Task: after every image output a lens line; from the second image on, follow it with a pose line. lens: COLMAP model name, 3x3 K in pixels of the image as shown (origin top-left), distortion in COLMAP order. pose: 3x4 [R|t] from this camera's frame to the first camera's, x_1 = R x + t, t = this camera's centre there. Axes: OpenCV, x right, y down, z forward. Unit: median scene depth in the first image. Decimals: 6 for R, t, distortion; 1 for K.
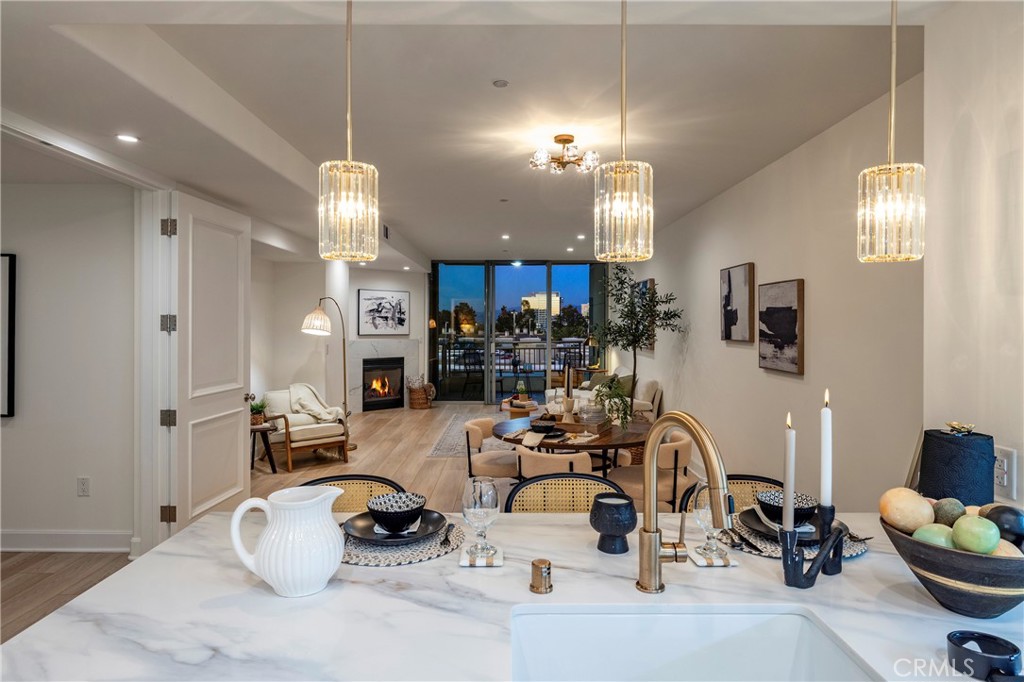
lens RADIAL K [[619.0, 0, 511.5], [0, 619.0, 308.5], [0, 0, 1]] dist [-0.000566, -0.000347]
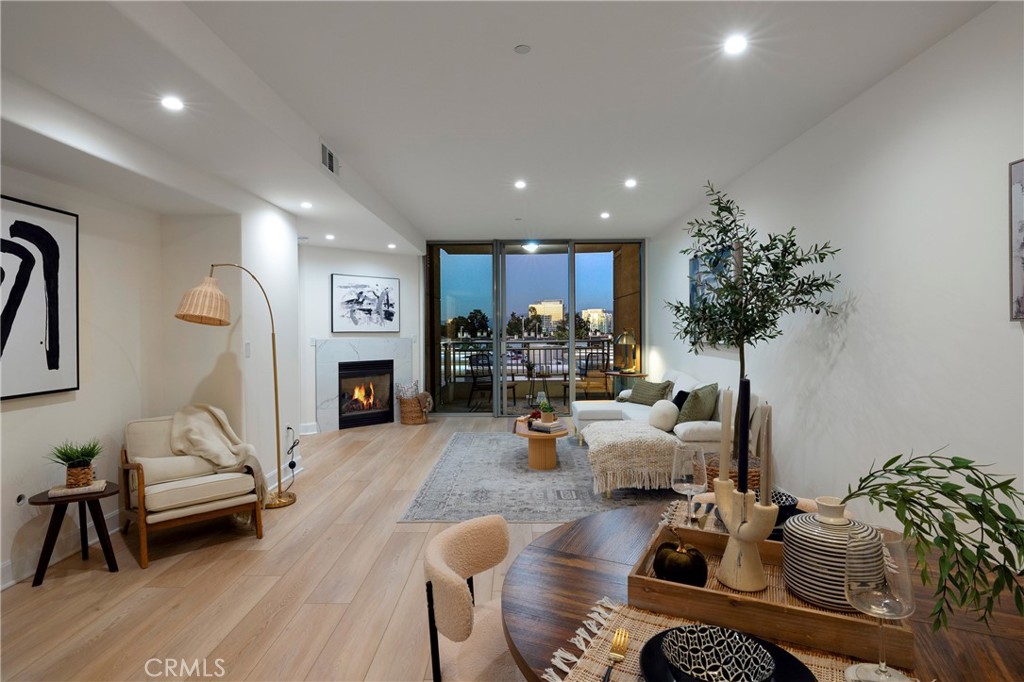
lens RADIAL K [[545.9, 0, 512.0], [0, 545.9, 341.0], [0, 0, 1]] dist [0.000375, 0.000066]
pose [[0.999853, -0.007821, -0.015253, -0.008369], [0.008541, 0.998823, 0.047743, 0.021930], [0.014861, -0.047866, 0.998743, 0.299577]]
